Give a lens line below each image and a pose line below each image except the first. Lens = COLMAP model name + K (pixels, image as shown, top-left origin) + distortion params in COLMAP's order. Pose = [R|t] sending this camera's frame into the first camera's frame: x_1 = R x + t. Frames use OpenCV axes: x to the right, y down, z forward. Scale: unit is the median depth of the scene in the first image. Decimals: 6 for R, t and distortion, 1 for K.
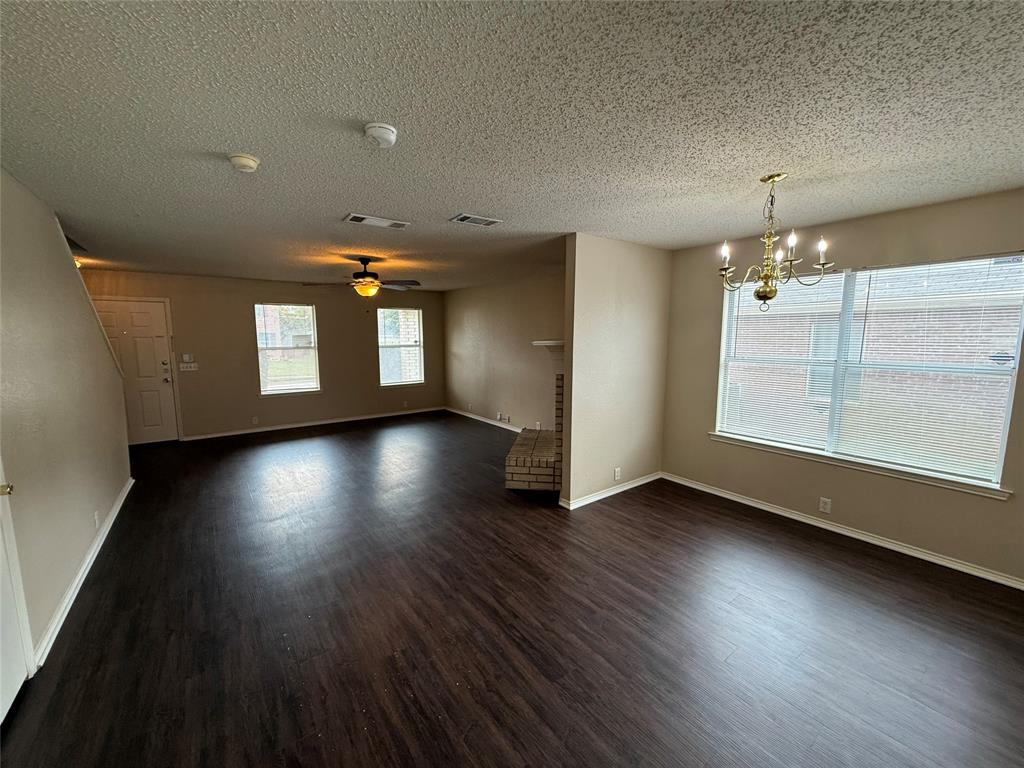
lens RADIAL K [[409.7, 0, 509.0], [0, 409.7, 384.6], [0, 0, 1]] dist [-0.000965, -0.000107]
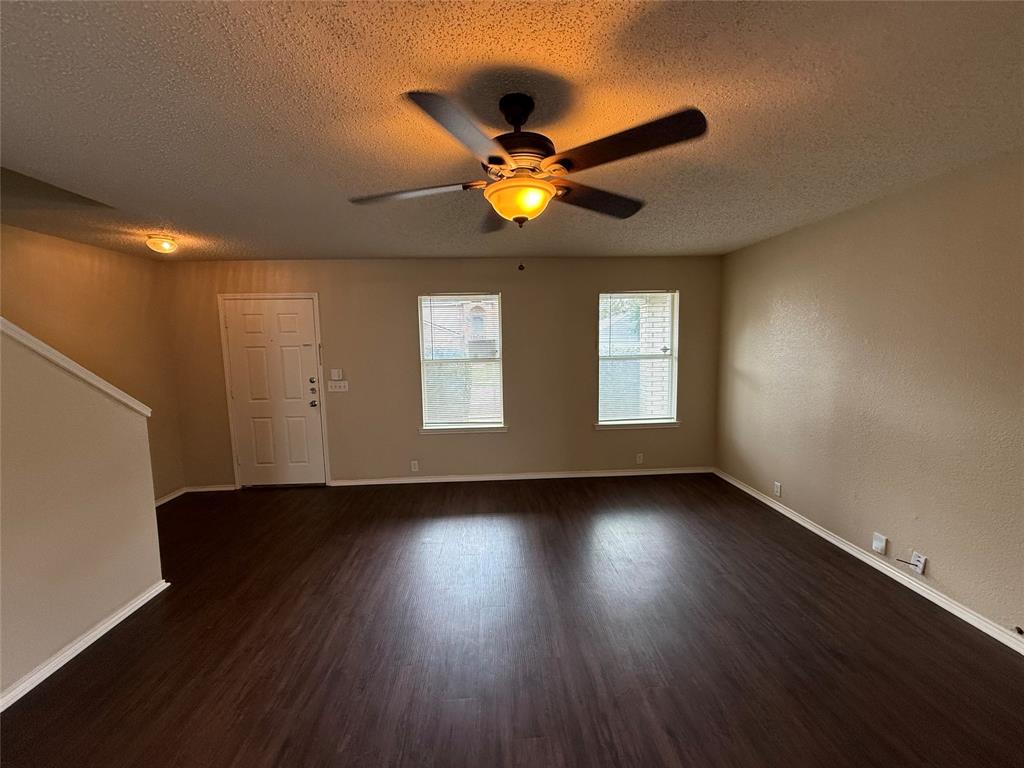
lens RADIAL K [[409.7, 0, 509.0], [0, 409.7, 384.6], [0, 0, 1]] dist [-0.000965, -0.000107]
pose [[0.835628, 0.044761, -0.547469, -0.100695], [-0.051157, 0.998684, 0.003569, -0.050109], [0.546908, 0.025025, 0.836819, 0.431979]]
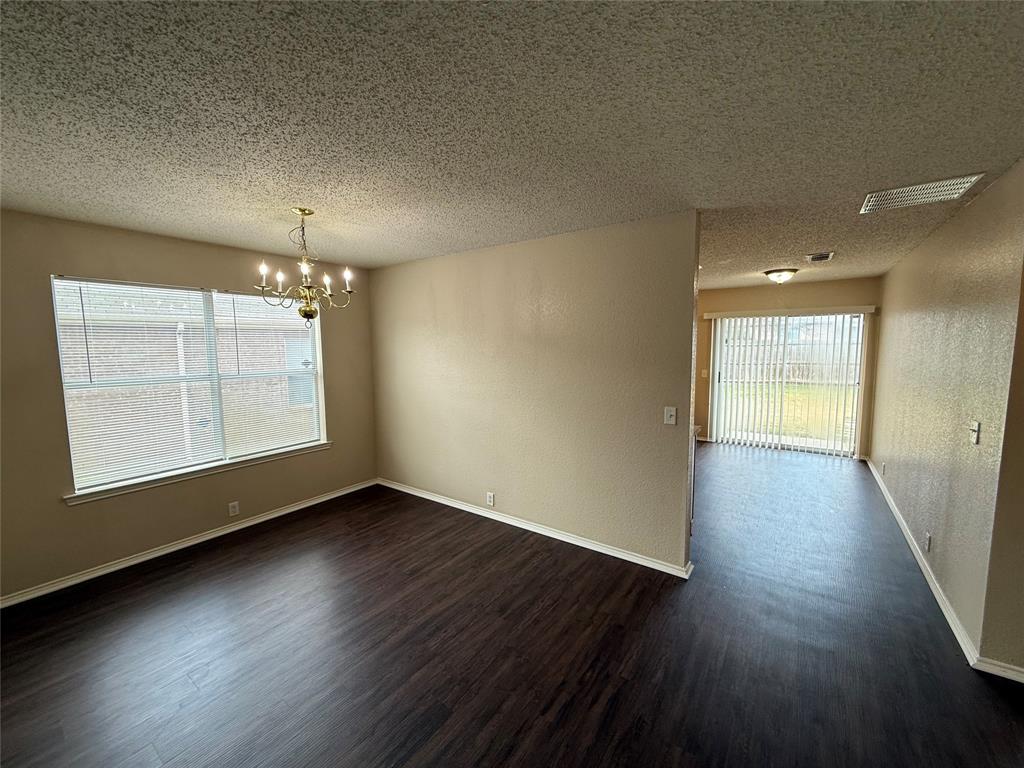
lens RADIAL K [[409.7, 0, 509.0], [0, 409.7, 384.6], [0, 0, 1]] dist [-0.000965, -0.000107]
pose [[-0.310120, -0.083925, 0.946986, -0.803412], [0.127550, 0.983417, 0.128924, -0.130272], [-0.942102, 0.160770, -0.294273, 1.077802]]
